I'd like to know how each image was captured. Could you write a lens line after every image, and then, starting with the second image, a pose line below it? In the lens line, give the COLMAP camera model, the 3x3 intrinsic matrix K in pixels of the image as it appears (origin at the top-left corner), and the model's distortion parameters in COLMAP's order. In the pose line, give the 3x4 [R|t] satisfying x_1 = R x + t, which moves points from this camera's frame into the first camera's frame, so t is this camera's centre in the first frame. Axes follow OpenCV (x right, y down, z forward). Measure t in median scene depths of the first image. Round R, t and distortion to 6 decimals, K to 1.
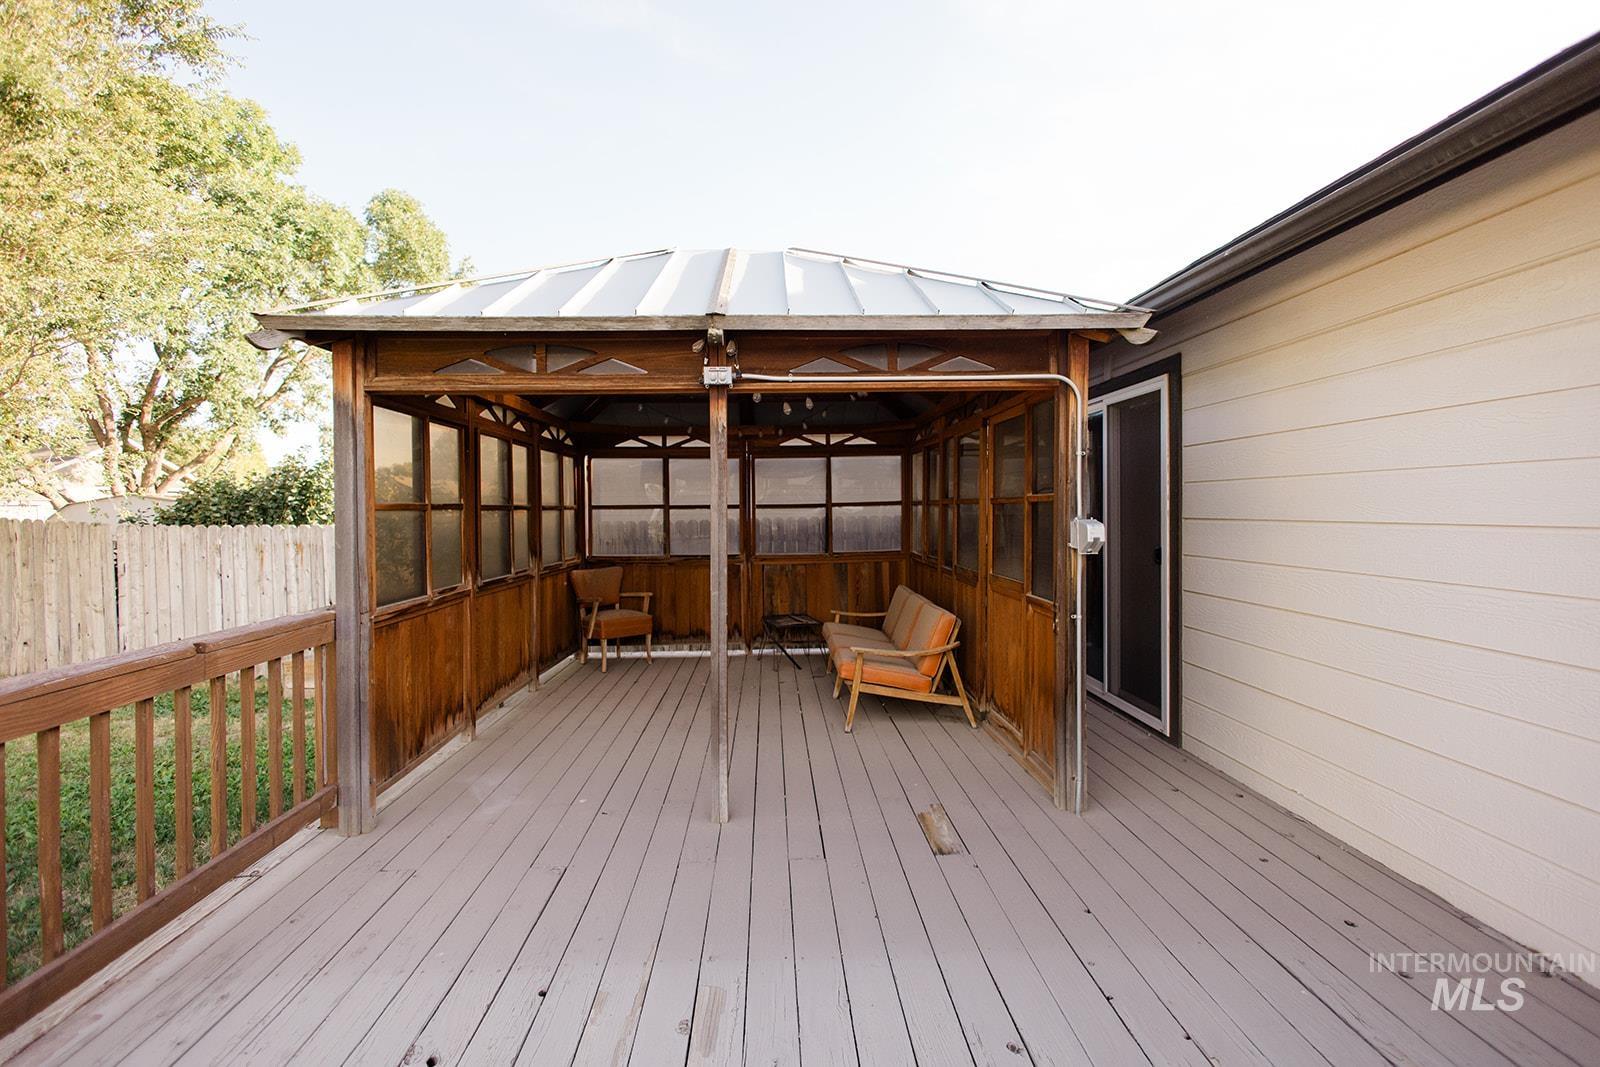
lens RADIAL K [[751.3, 0, 804.8], [0, 751.3, 516.8], [0, 0, 1]] dist [-0.000034, -0.000237]
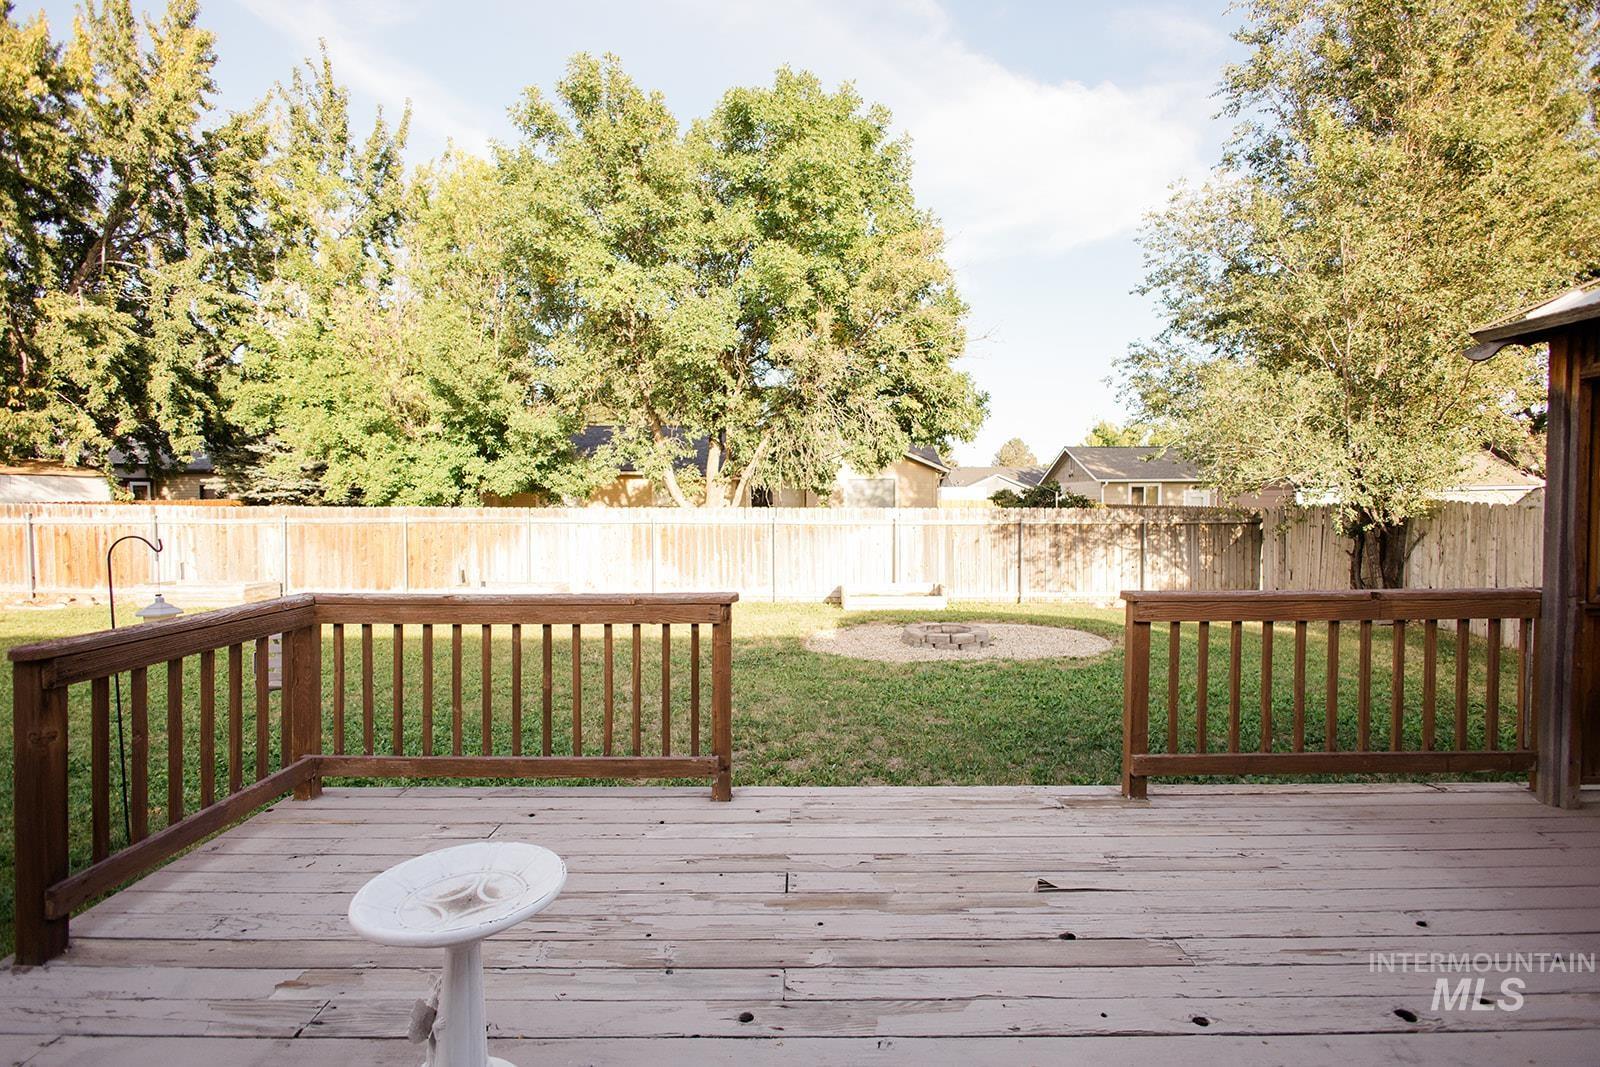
lens RADIAL K [[736.2, 0, 800.7], [0, 736.2, 517.0], [0, 0, 1]] dist [0.001593, 0.000025]
pose [[-0.042773, 0.029101, -0.998661, 0.351305], [-0.005574, 0.999553, 0.029366, -0.003561], [0.999069, 0.006823, -0.042592, -0.009343]]
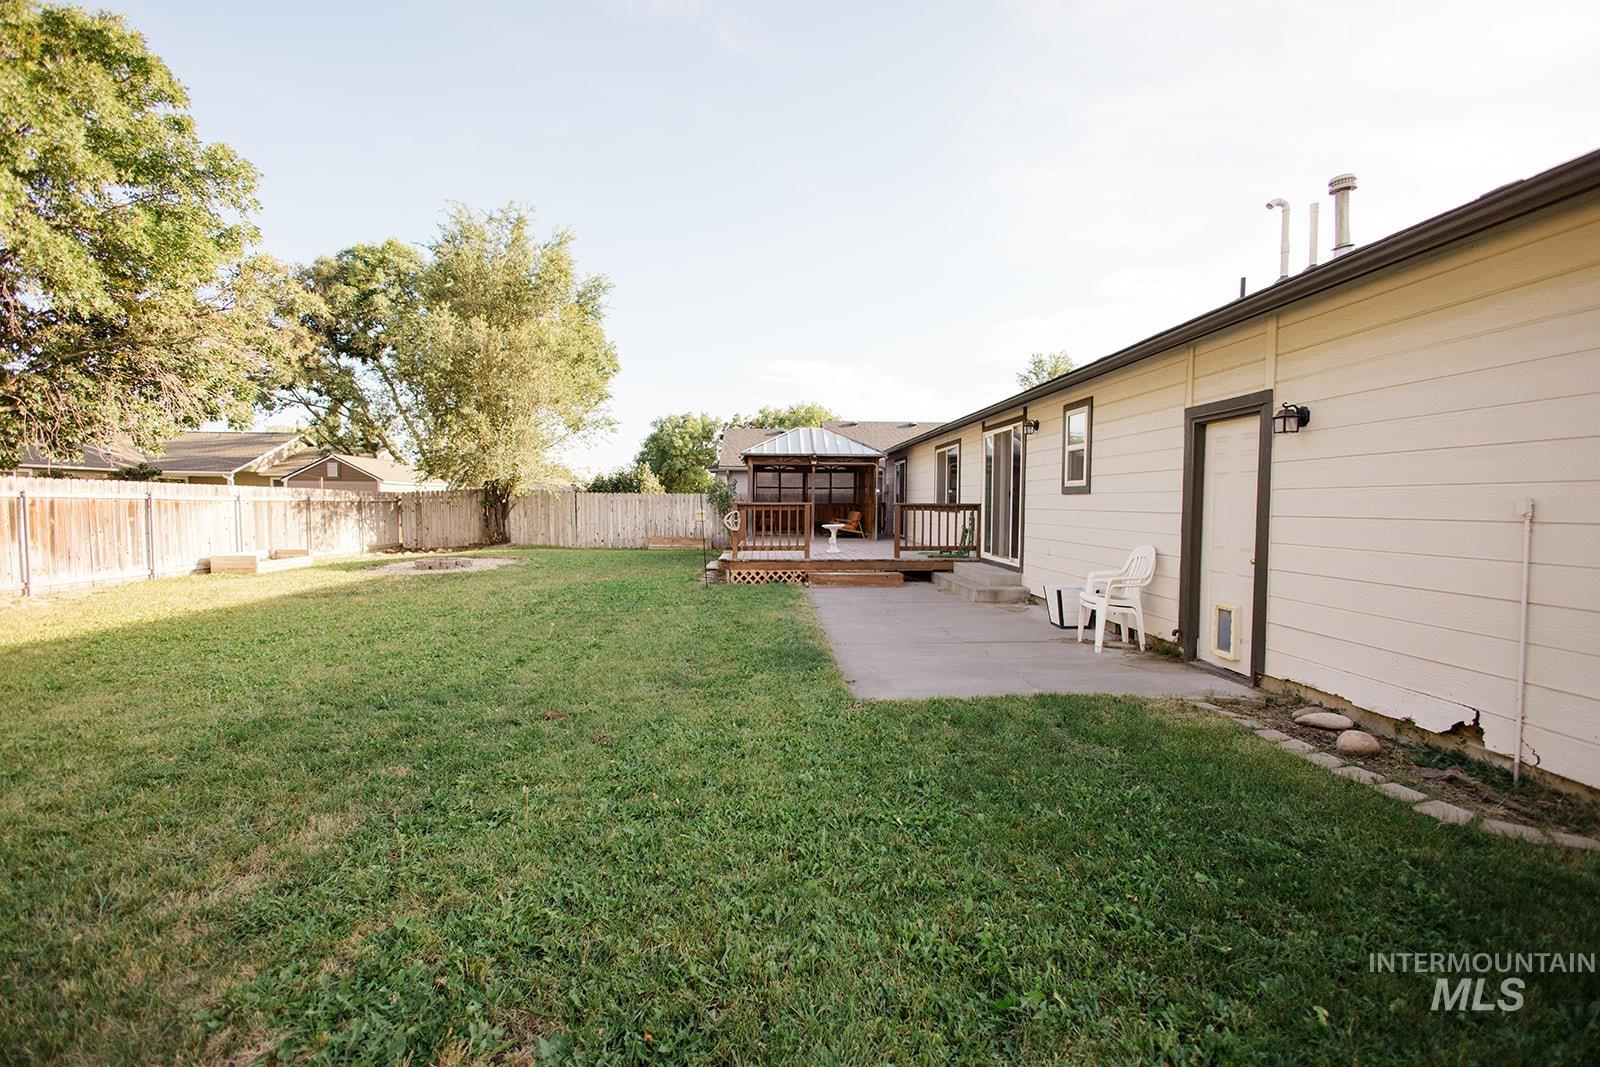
lens RADIAL K [[721.6, 0, 800.0], [0, 721.6, 533.5], [0, 0, 1]] dist [0.003847, -0.000018]
pose [[0.999874, 0.014527, 0.006441, -0.211031], [-0.014730, 0.999360, 0.032606, 0.145581], [-0.005964, -0.032697, 0.999448, -3.813552]]
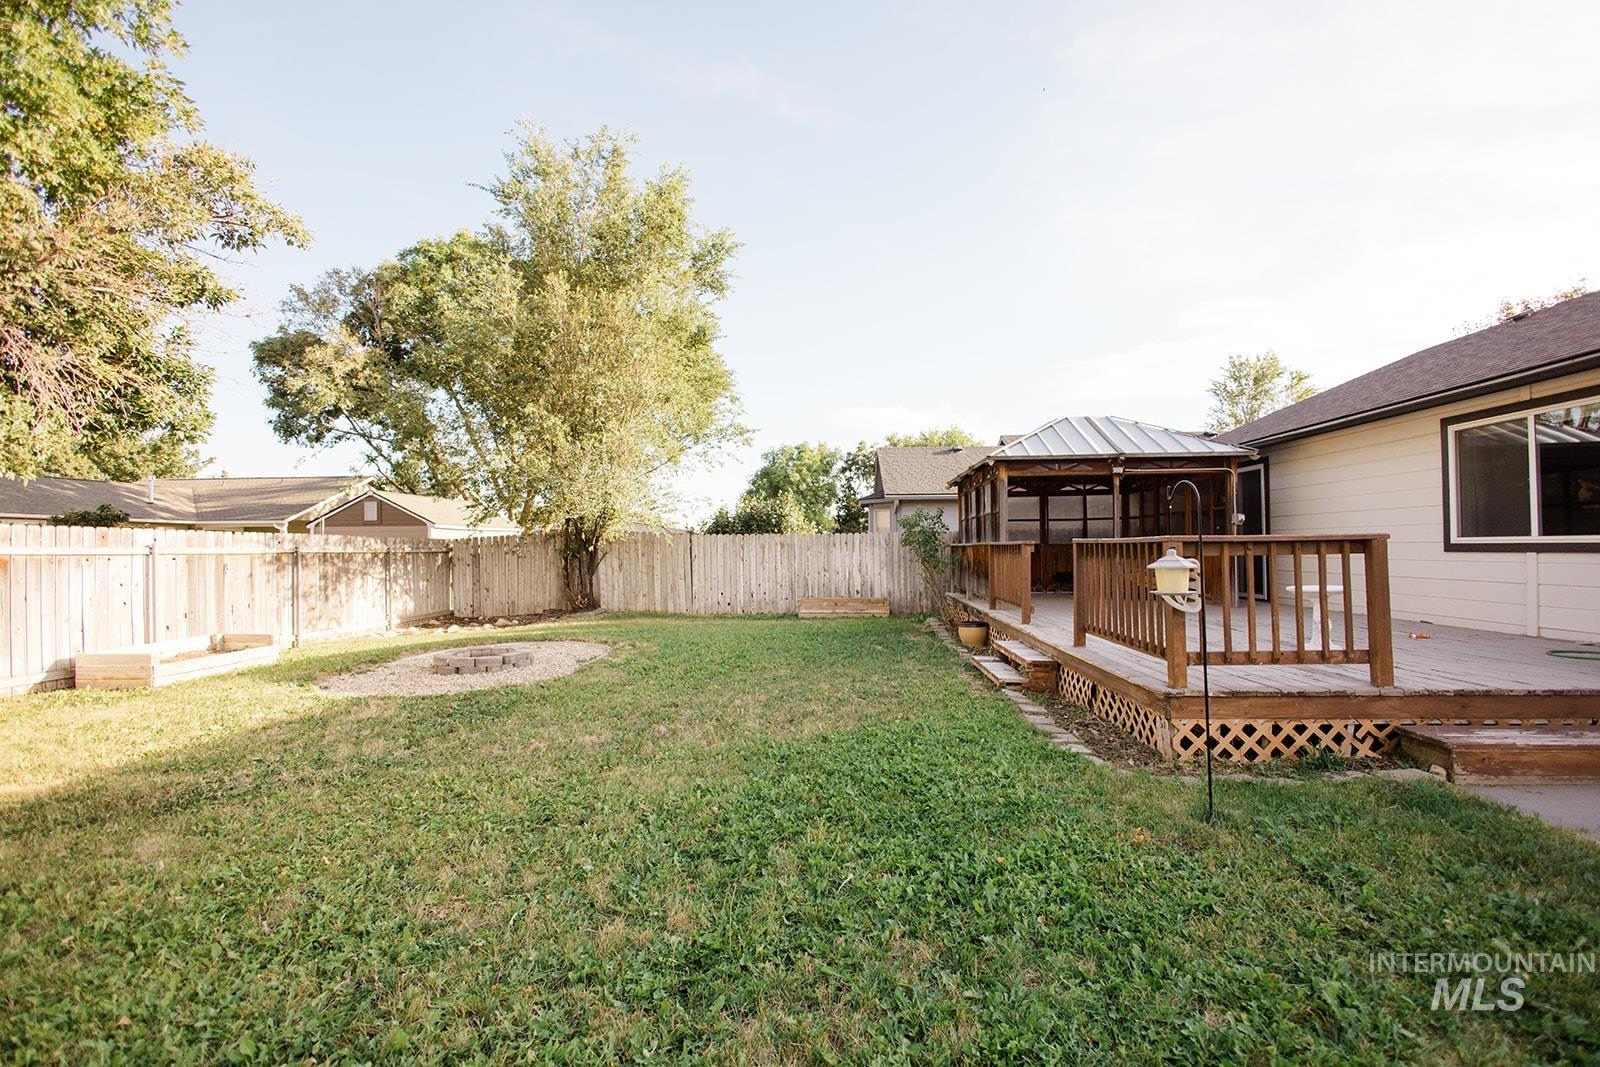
lens RADIAL K [[720.5, 0, 808.7], [0, 720.5, 532.5], [0, 0, 1]] dist [-0.001096, -0.000278]
pose [[0.995429, -0.004770, -0.095388, -0.970311], [0.001808, 0.999514, -0.031109, 0.146524], [0.095490, 0.030795, 0.994954, -1.862789]]
